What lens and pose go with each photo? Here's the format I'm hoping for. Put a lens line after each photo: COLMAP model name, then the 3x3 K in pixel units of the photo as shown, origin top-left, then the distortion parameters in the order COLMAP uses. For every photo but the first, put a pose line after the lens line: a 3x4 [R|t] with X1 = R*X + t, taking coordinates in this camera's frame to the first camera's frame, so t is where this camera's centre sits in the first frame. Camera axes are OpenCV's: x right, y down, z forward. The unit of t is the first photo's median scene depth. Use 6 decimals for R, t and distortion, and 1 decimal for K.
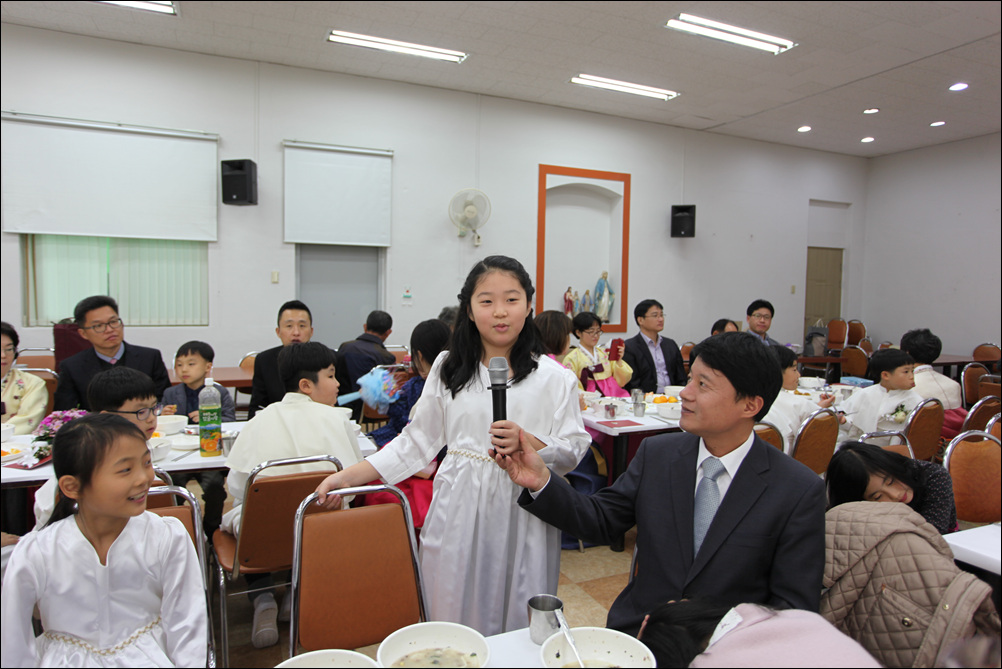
lens RADIAL K [[598.4, 0, 501.0], [0, 598.4, 334.5], [0, 0, 1]] dist [-0.048590, 0.000634]
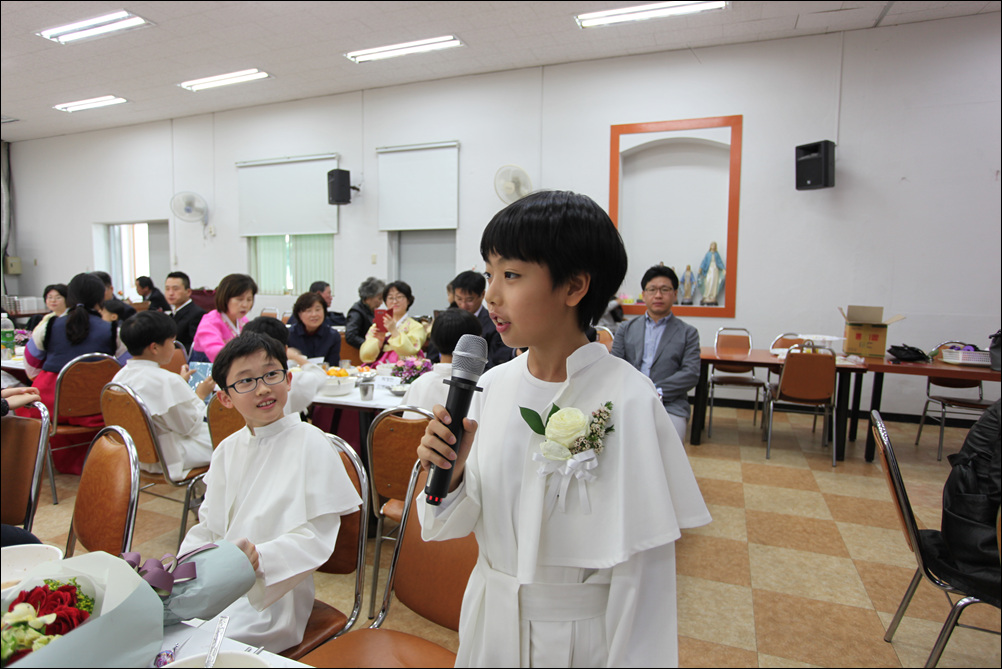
lens RADIAL K [[604.2, 0, 501.0], [0, 604.2, 334.5], [0, 0, 1]] dist [-0.036567, 0.000359]
pose [[0.712093, 0.055646, -0.699877, 0.627050], [-0.042367, 0.998443, 0.036278, 0.004089], [0.700806, 0.003818, 0.713342, 0.246945]]
